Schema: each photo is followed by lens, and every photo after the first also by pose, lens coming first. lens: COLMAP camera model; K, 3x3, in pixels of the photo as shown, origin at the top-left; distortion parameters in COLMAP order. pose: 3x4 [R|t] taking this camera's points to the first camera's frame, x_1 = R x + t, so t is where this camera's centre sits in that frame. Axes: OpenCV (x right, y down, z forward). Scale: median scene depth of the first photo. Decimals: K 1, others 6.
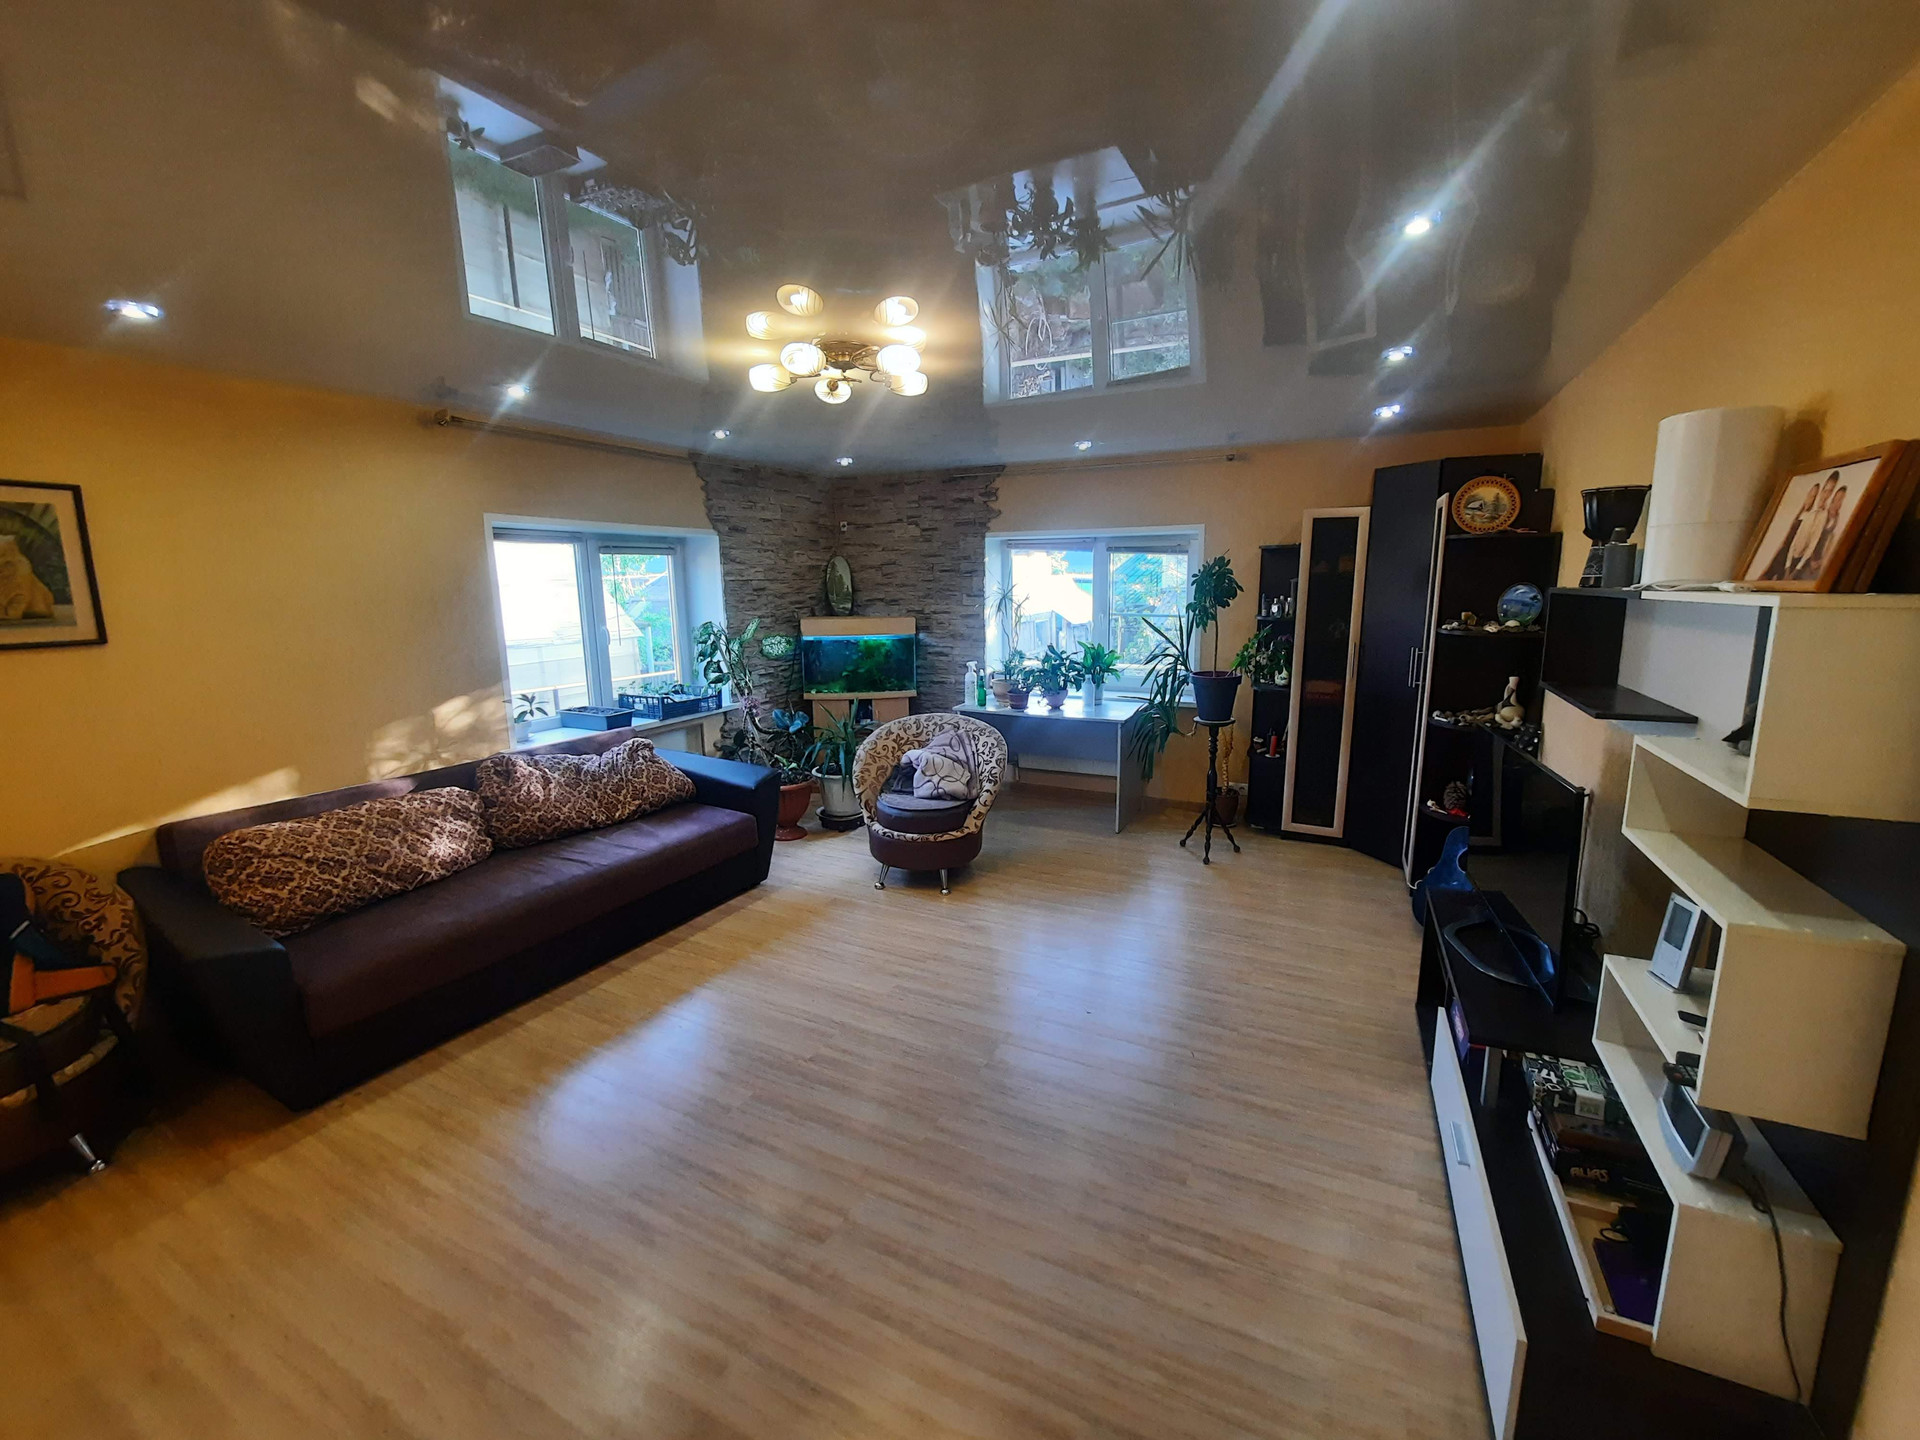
lens RADIAL K [[765.7, 0, 964.1], [0, 765.7, 714.5], [0, 0, 1]] dist [-0.020753, 0.001726]
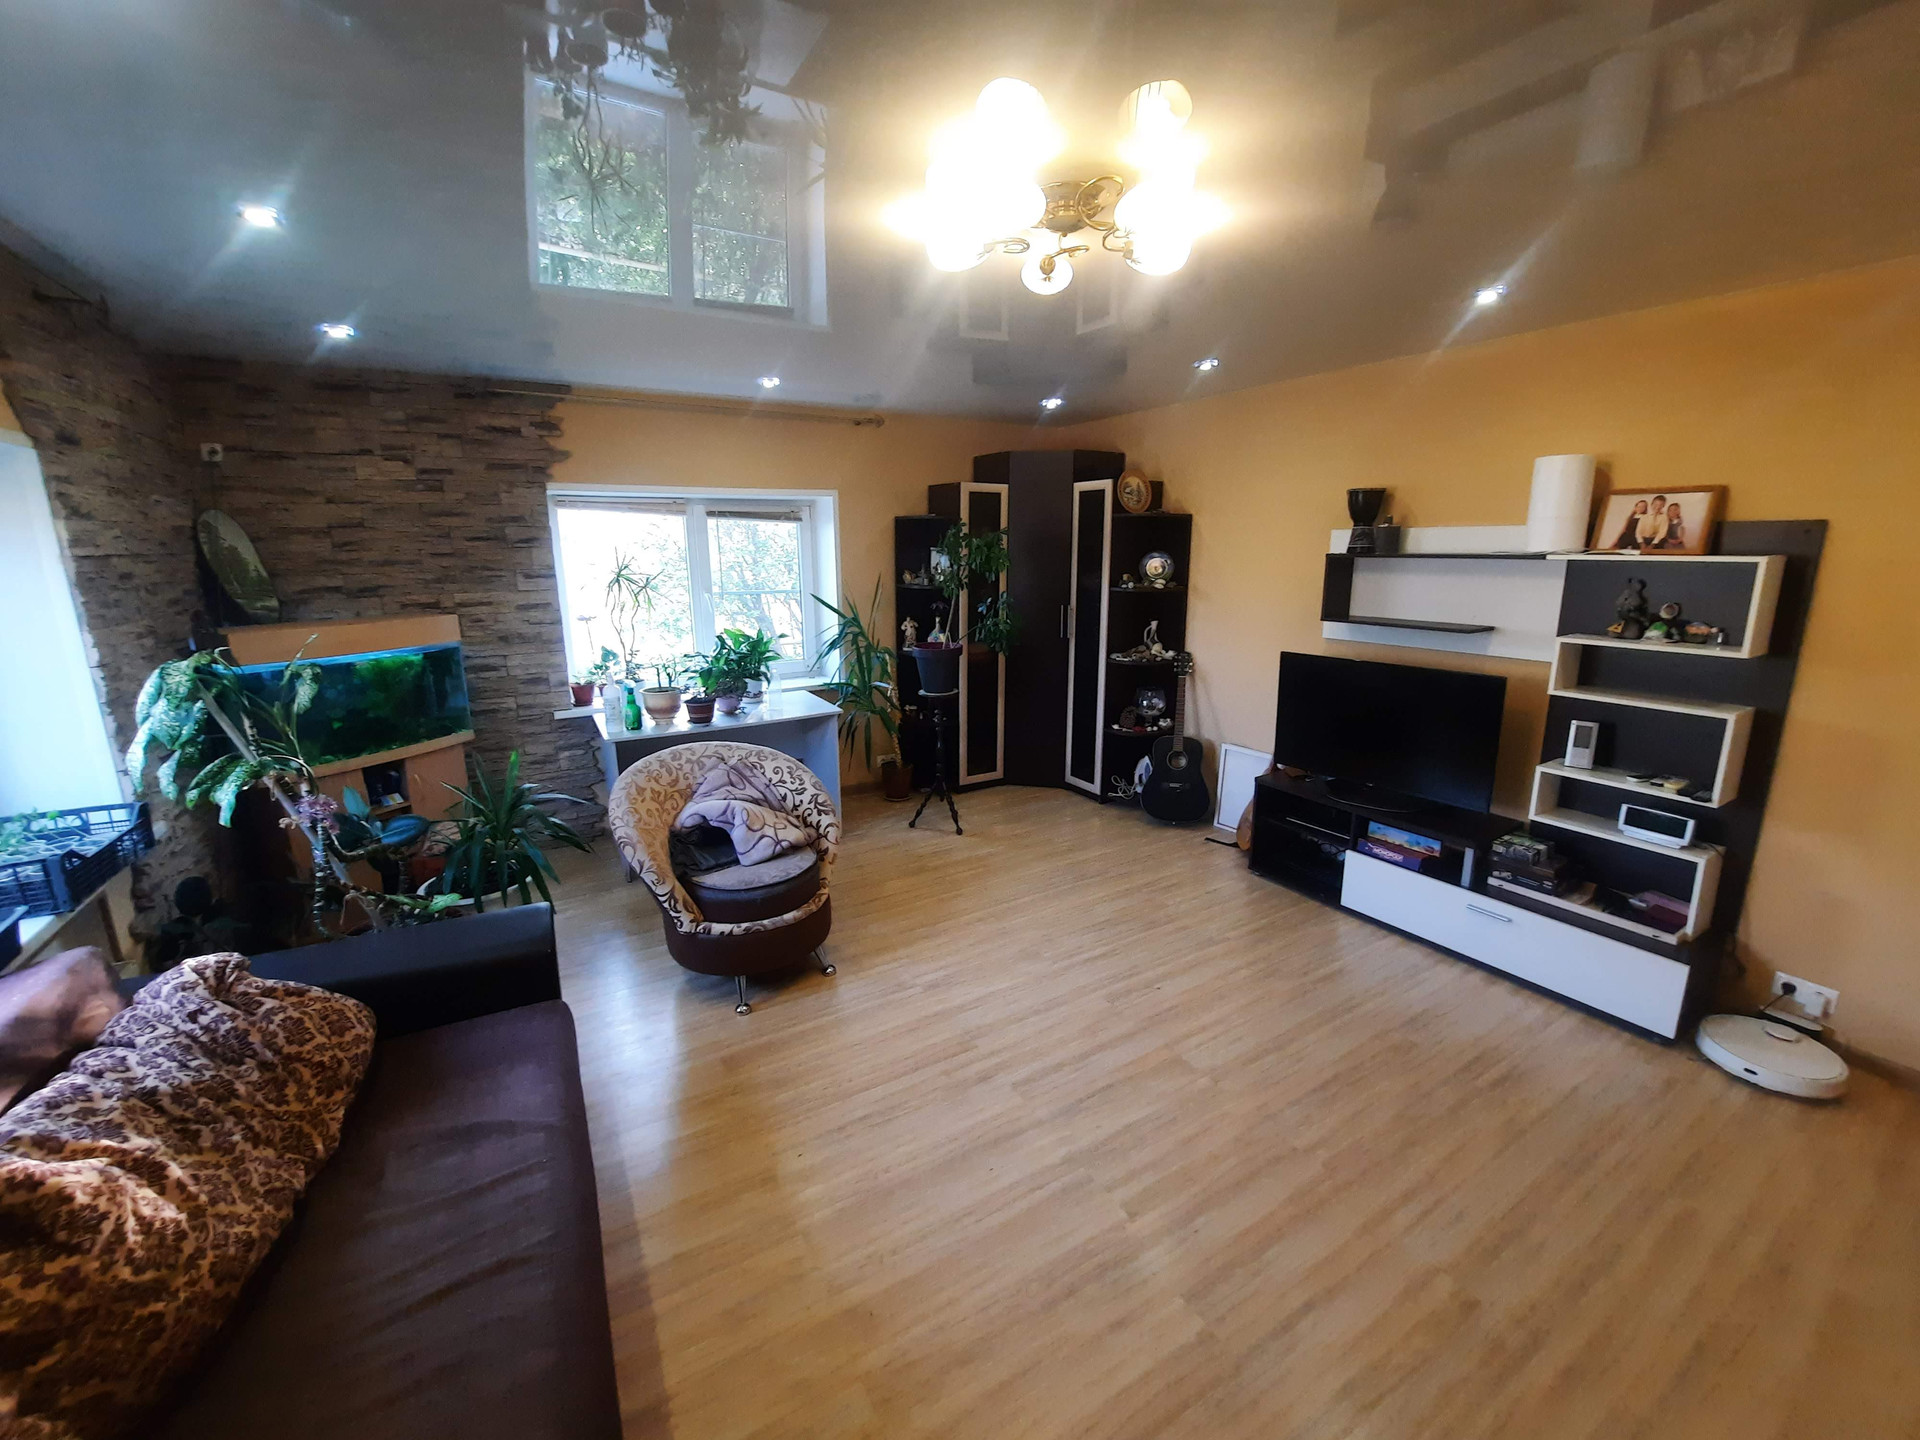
lens RADIAL K [[765.7, 0, 964.3], [0, 765.7, 716.6], [0, 0, 1]] dist [-0.020753, 0.001726]
pose [[0.530881, -0.178881, 0.828352, -0.374144], [0.150762, 0.981812, 0.115399, -0.055233], [-0.833928, 0.063621, 0.548193, 0.331822]]
